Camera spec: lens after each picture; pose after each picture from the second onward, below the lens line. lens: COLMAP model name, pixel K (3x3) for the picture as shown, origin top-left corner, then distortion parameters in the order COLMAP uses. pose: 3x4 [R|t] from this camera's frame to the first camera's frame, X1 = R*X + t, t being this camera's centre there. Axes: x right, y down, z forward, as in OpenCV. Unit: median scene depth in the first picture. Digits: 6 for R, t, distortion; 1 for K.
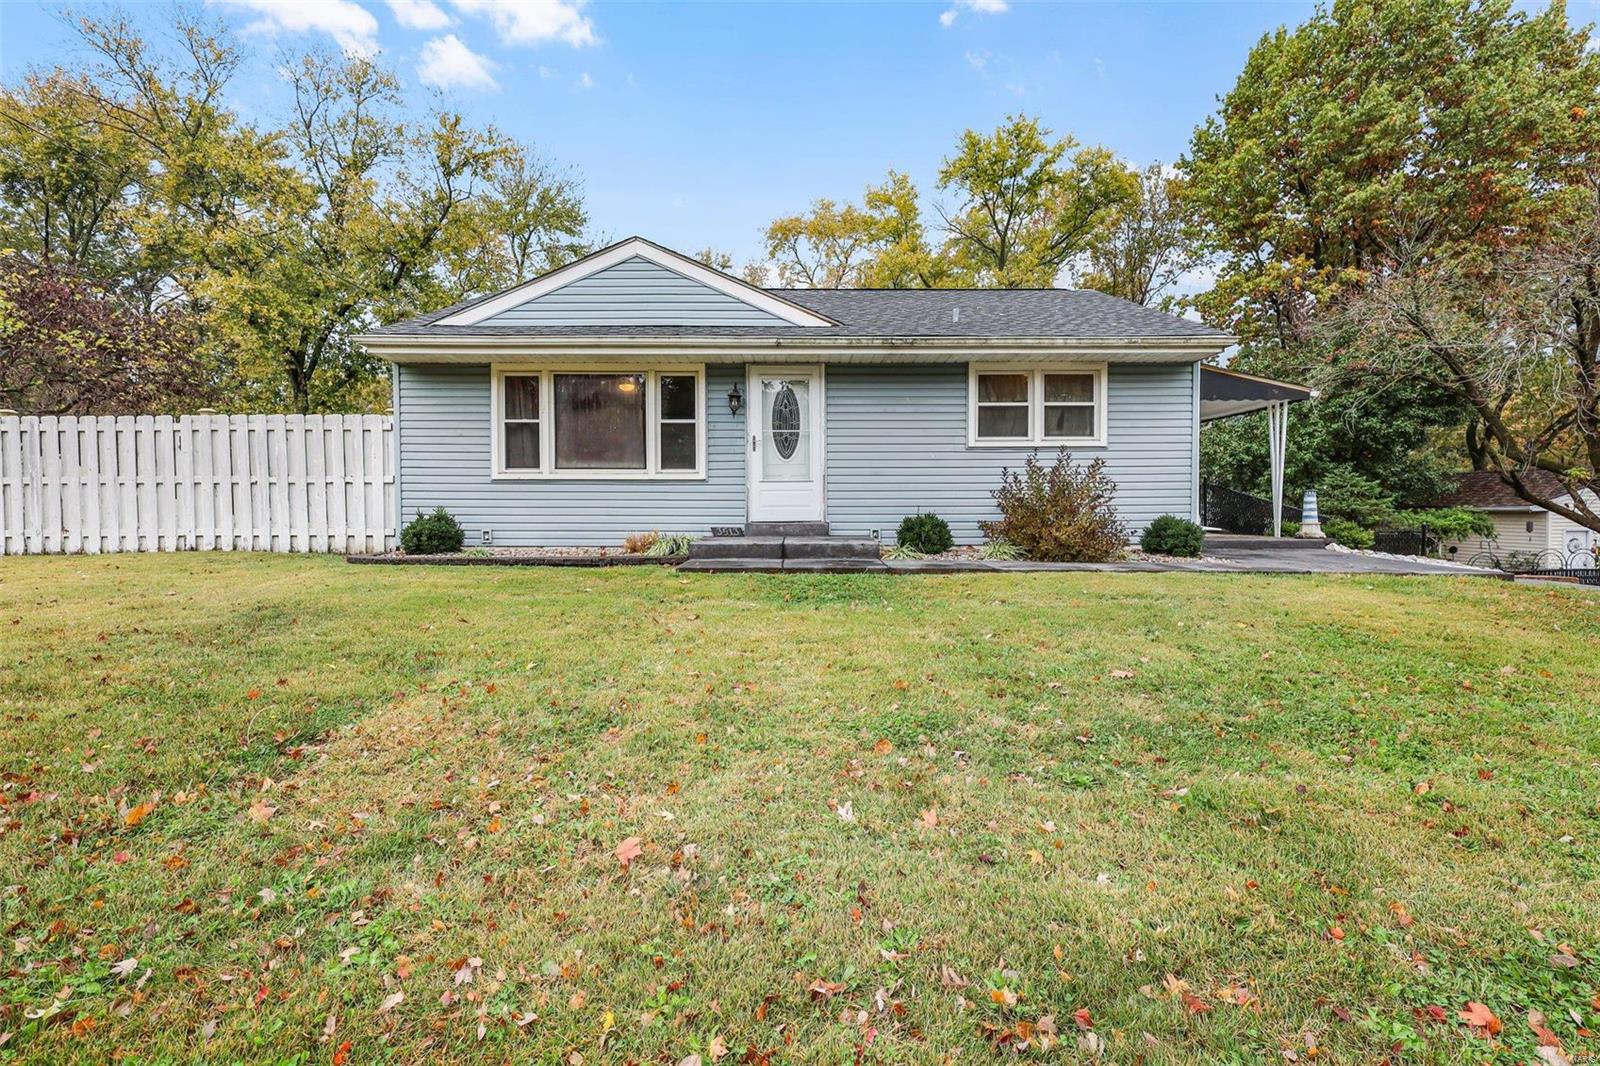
lens RADIAL K [[739.9, 0, 797.2], [0, 739.9, 515.9], [0, 0, 1]] dist [0.001776, 0.000197]
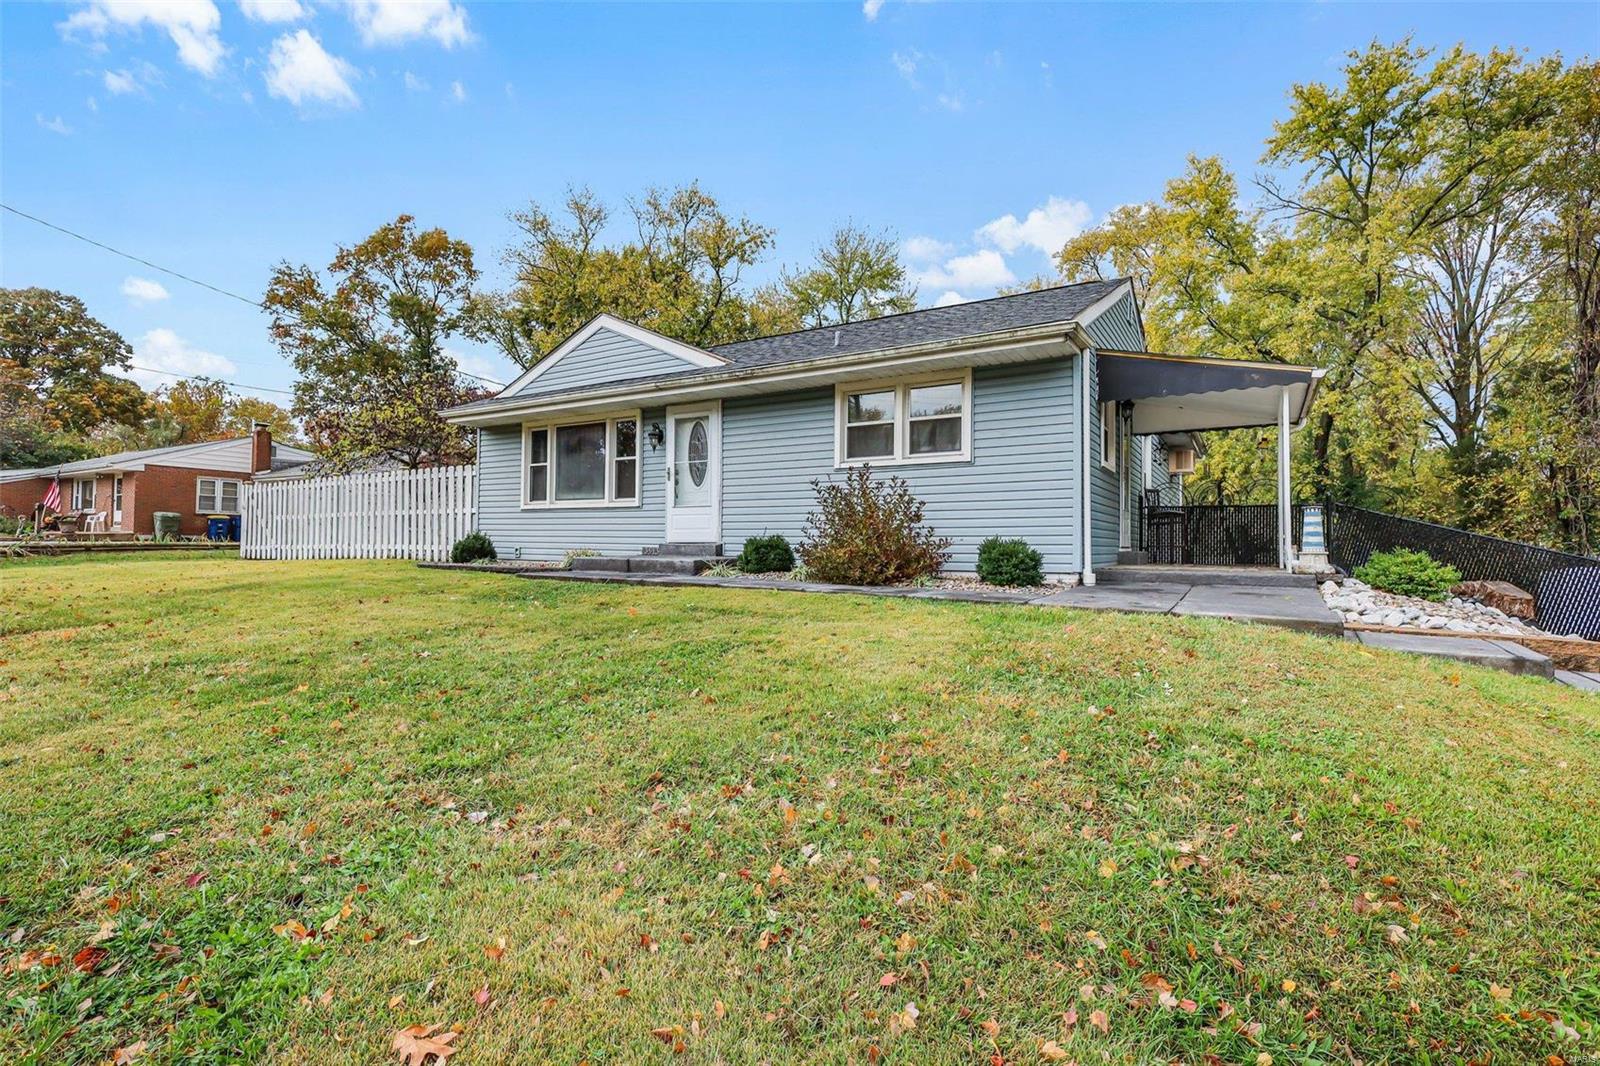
lens RADIAL K [[714.5, 0, 800.0], [0, 714.5, 533.0], [0, 0, 1]] dist [-0.001229, -0.000062]
pose [[0.855179, 0.001187, -0.518331, 0.683399], [-0.012438, 0.999756, -0.018230, 0.010448], [0.518183, 0.022037, 0.854986, 0.159206]]
